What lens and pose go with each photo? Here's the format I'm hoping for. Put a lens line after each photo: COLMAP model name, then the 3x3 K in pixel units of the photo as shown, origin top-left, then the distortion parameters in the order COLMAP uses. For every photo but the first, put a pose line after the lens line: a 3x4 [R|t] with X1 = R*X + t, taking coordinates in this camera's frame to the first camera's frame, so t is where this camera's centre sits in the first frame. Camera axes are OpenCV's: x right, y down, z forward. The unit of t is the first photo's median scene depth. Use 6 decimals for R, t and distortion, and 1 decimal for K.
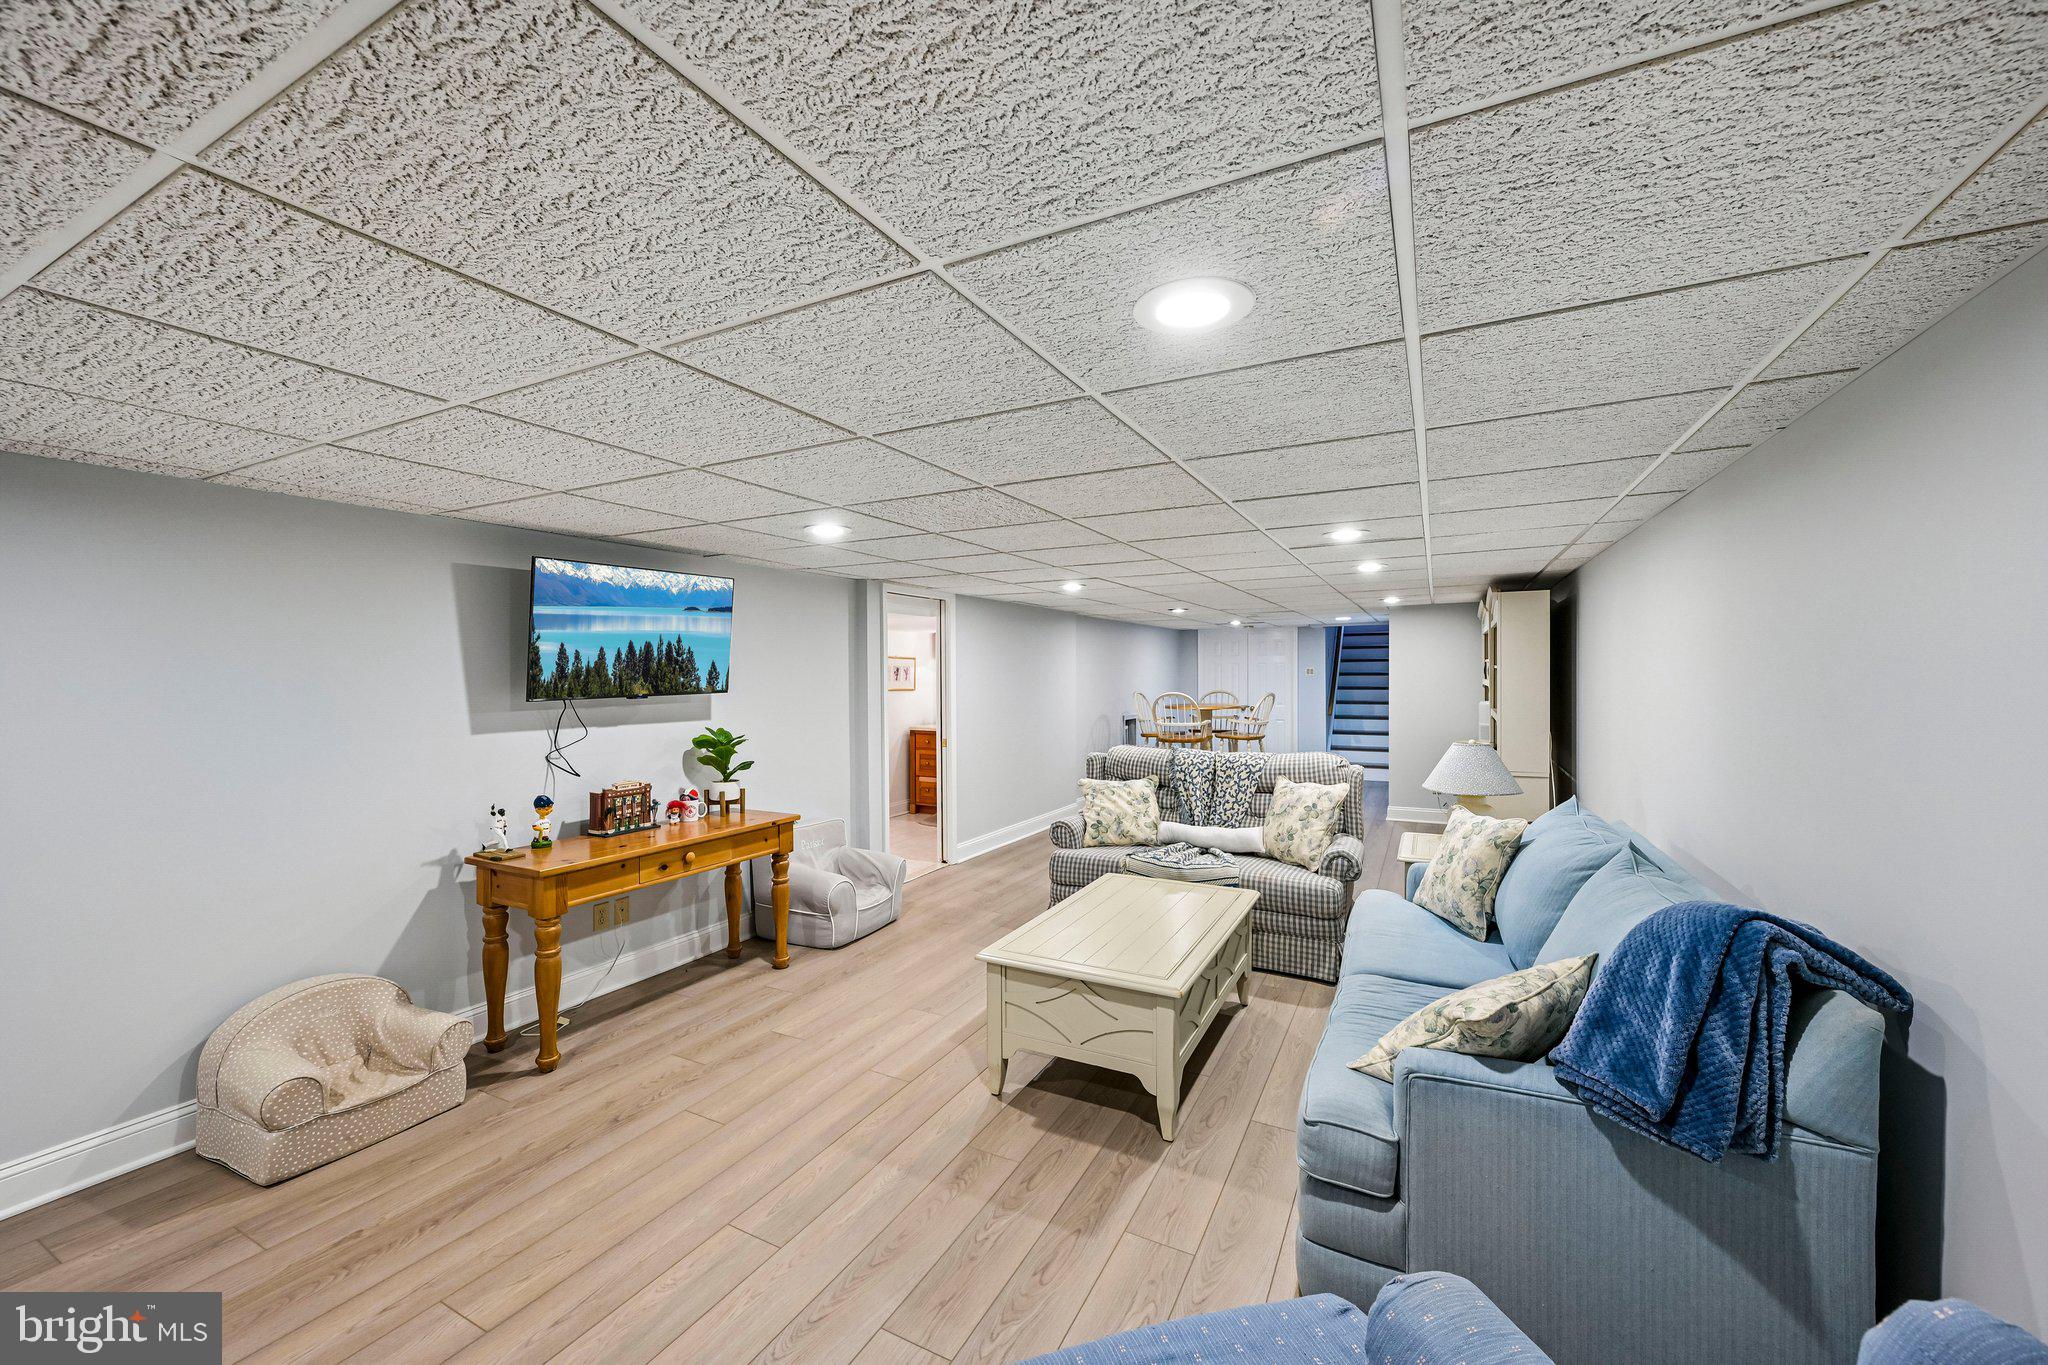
lens RADIAL K [[803.5, 0, 1018.7], [0, 803.5, 683.1], [0, 0, 1]] dist [0.000220, -0.000125]
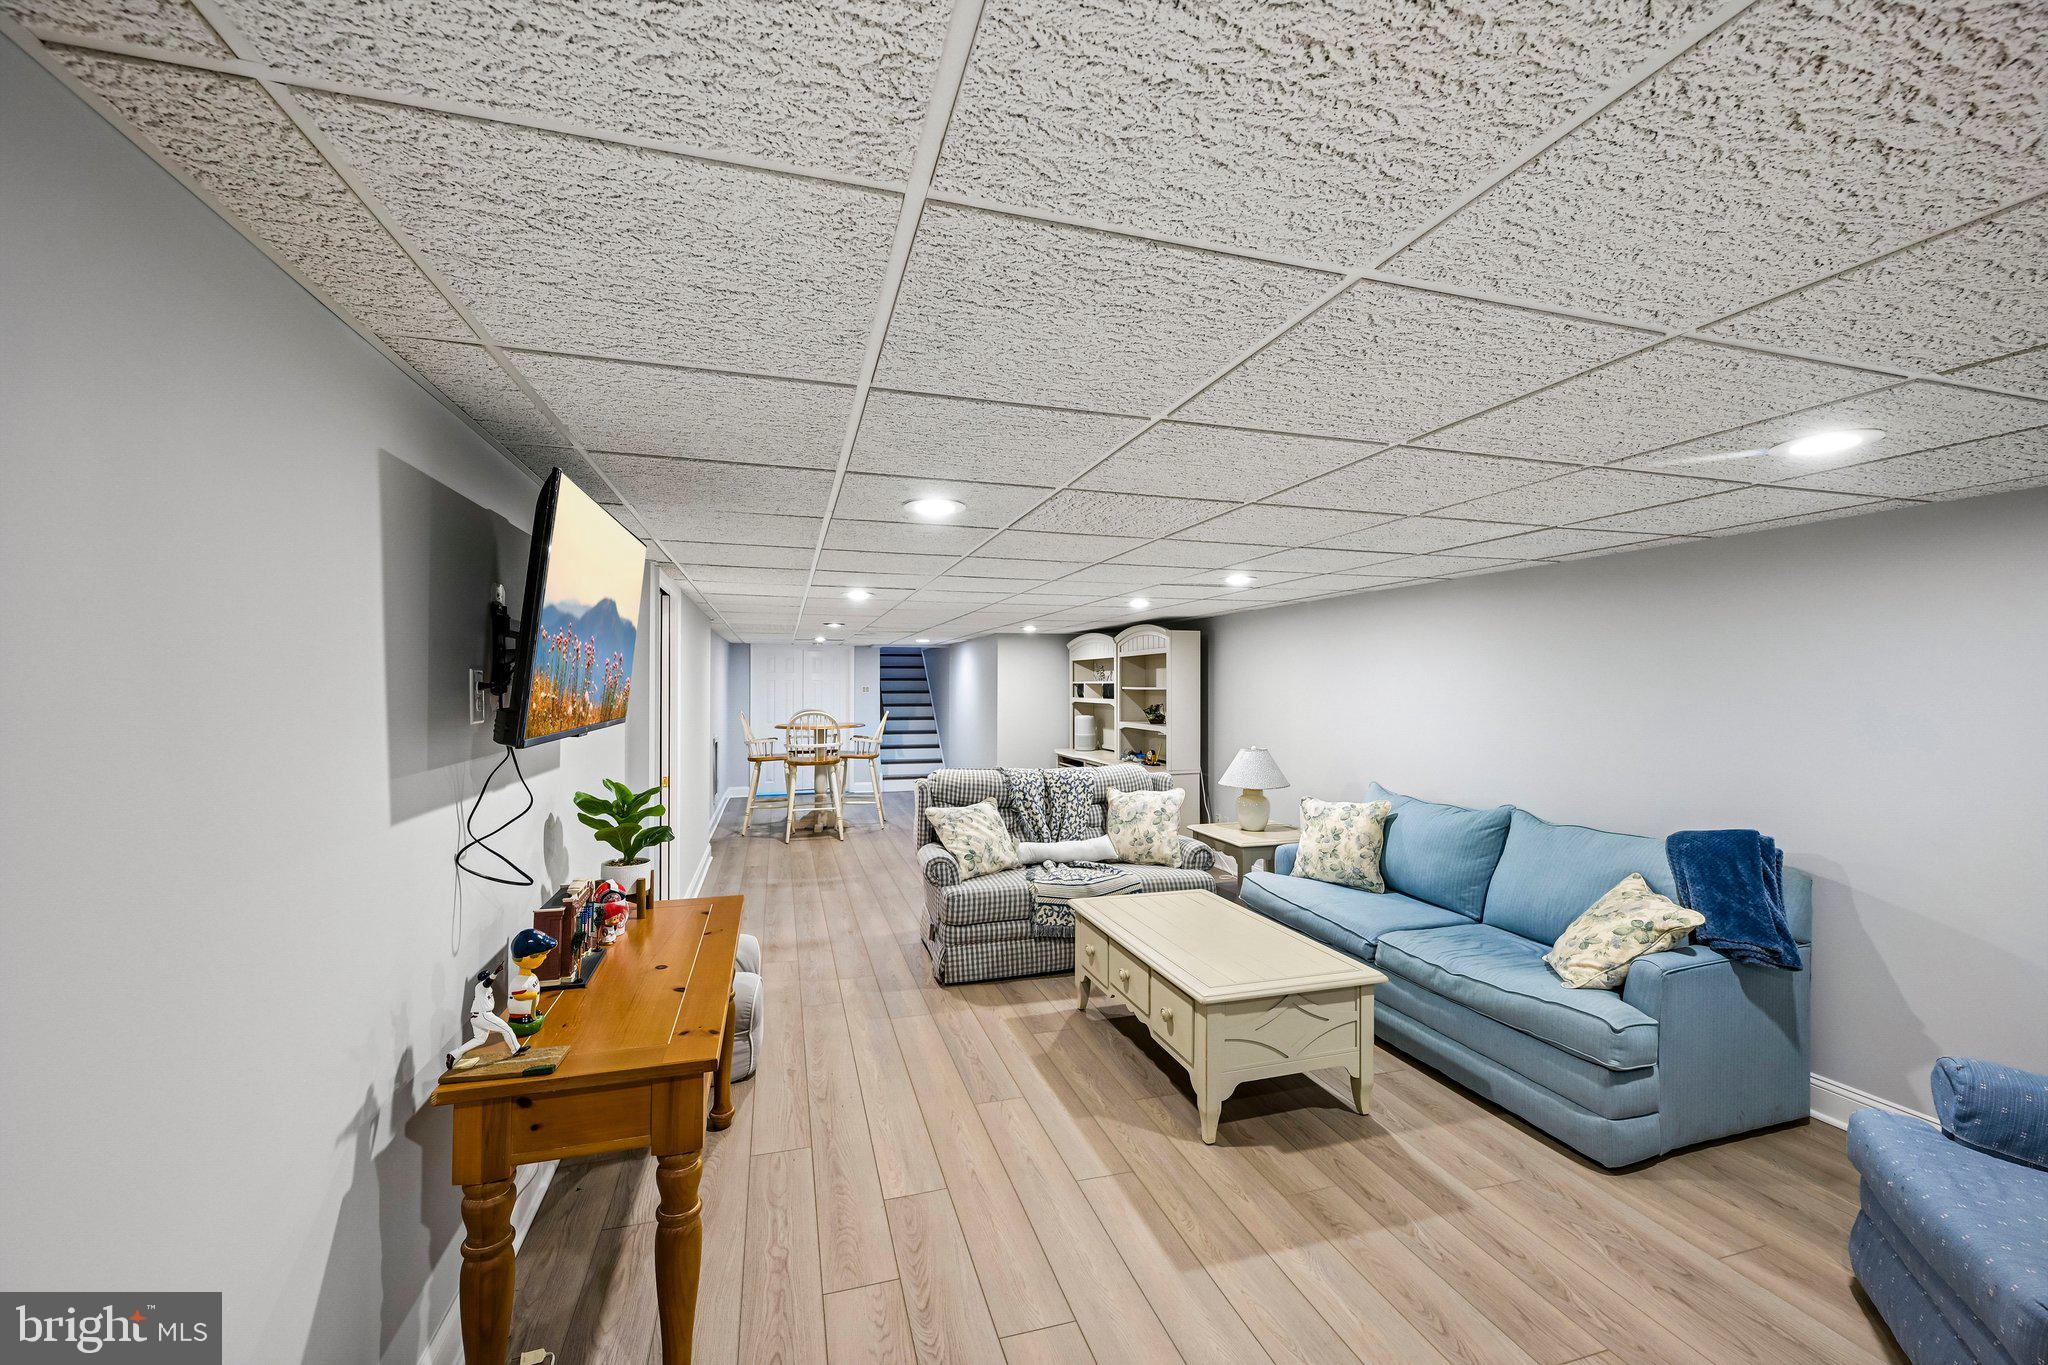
lens RADIAL K [[803.5, 0, 1025.8], [0, 803.5, 682.9], [0, 0, 1]] dist [0.000220, -0.000125]
pose [[0.714287, 0.011335, 0.699761, -0.719240], [0.002841, 0.999814, -0.019095, -0.008739], [-0.699847, 0.015627, 0.714122, 0.399363]]
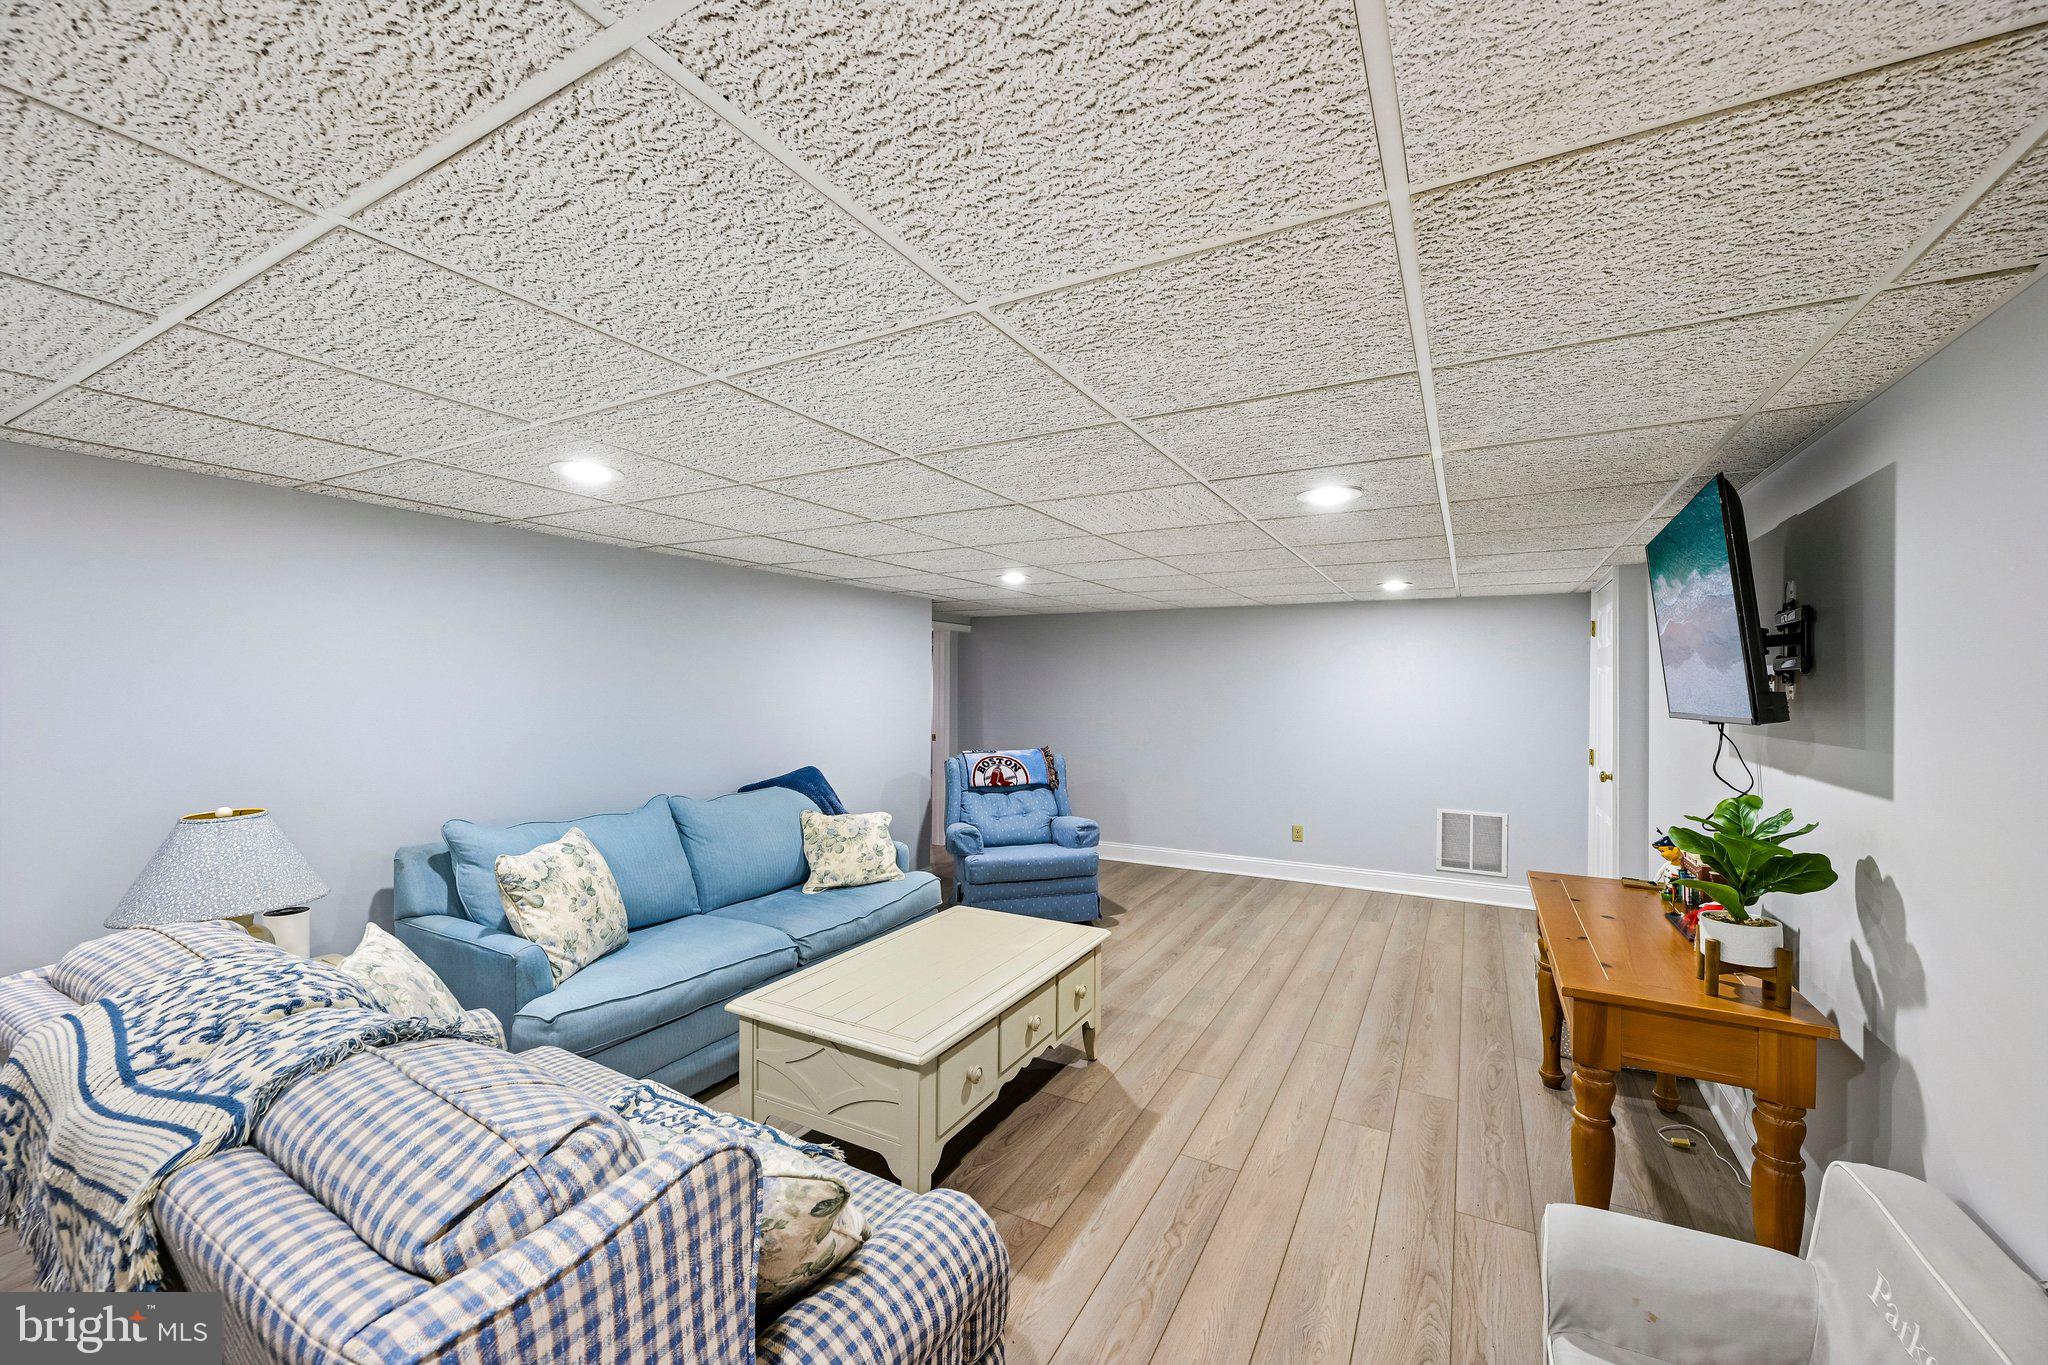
lens RADIAL K [[803.5, 0, 1024.2], [0, 803.5, 684.5], [0, 0, 1]] dist [0.000220, -0.000125]
pose [[-0.999578, -0.001627, 0.028990, 0.031206], [-0.001334, 0.999948, 0.010107, -0.017637], [-0.029005, 0.010064, -0.999529, 1.799111]]
